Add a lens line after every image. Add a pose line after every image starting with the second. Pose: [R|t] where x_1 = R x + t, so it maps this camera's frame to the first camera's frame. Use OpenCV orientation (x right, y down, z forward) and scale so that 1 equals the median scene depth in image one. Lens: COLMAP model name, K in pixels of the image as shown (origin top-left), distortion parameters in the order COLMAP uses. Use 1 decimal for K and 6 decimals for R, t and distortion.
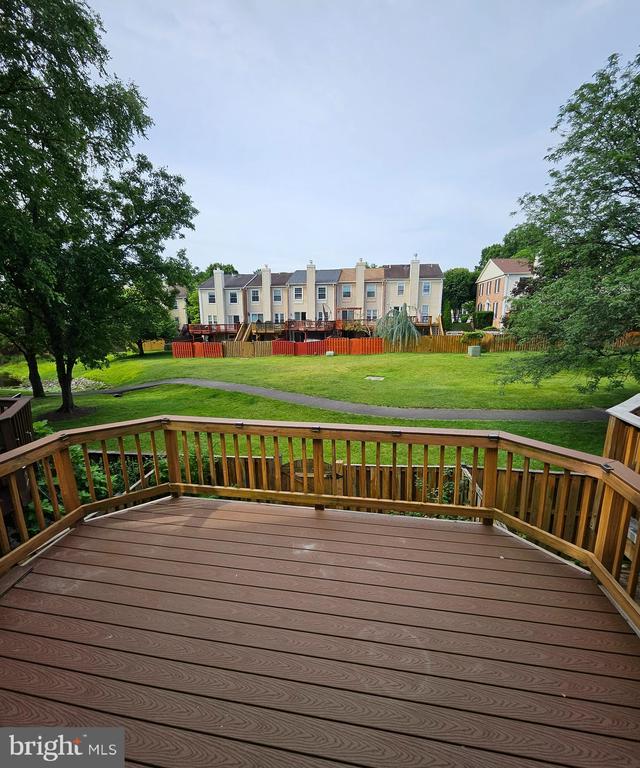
lens RADIAL K [[334.7, 0, 324.8], [0, 334.7, 385.9], [0, 0, 1]] dist [0.006548, -0.003693]
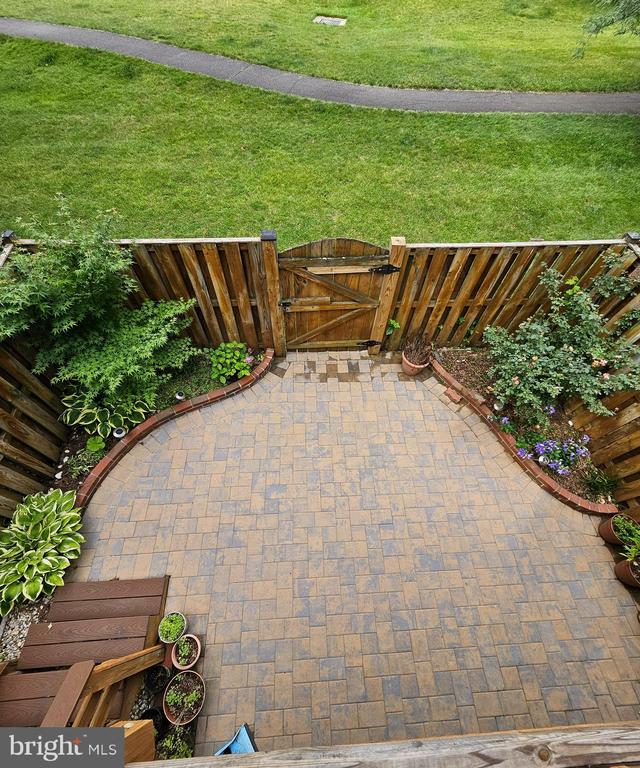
lens RADIAL K [[334.7, 0, 324.3], [0, 334.7, 382.2], [0, 0, 1]] dist [0.006548, -0.003693]
pose [[0.977223, -0.141035, 0.158566, -0.031378], [-0.013632, 0.703944, 0.710125, 0.004213], [-0.211774, -0.696112, 0.685988, 0.098342]]
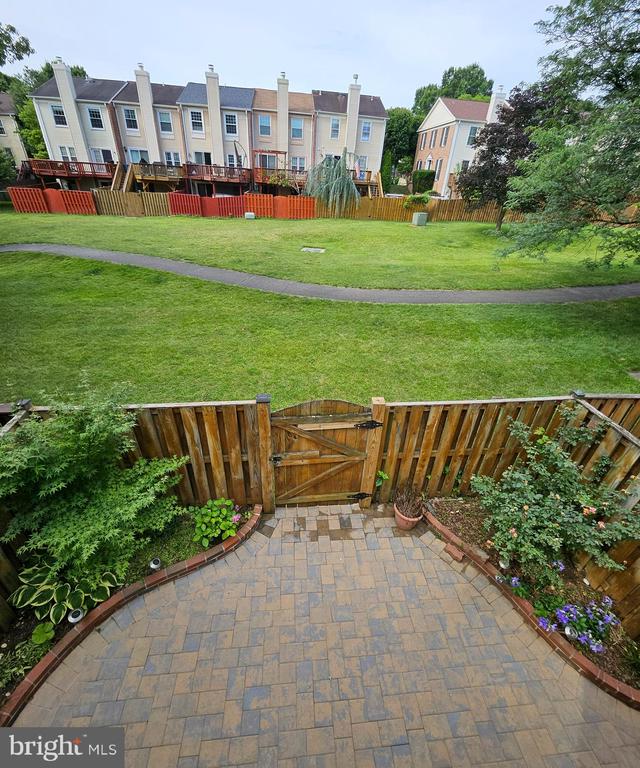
lens RADIAL K [[334.7, 0, 324.3], [0, 334.7, 381.2], [0, 0, 1]] dist [0.006548, -0.003693]
pose [[0.967073, -0.074536, 0.243339, -0.032506], [-0.012554, 0.941016, 0.338128, 0.001428], [-0.254188, -0.330049, 0.909096, 0.095975]]
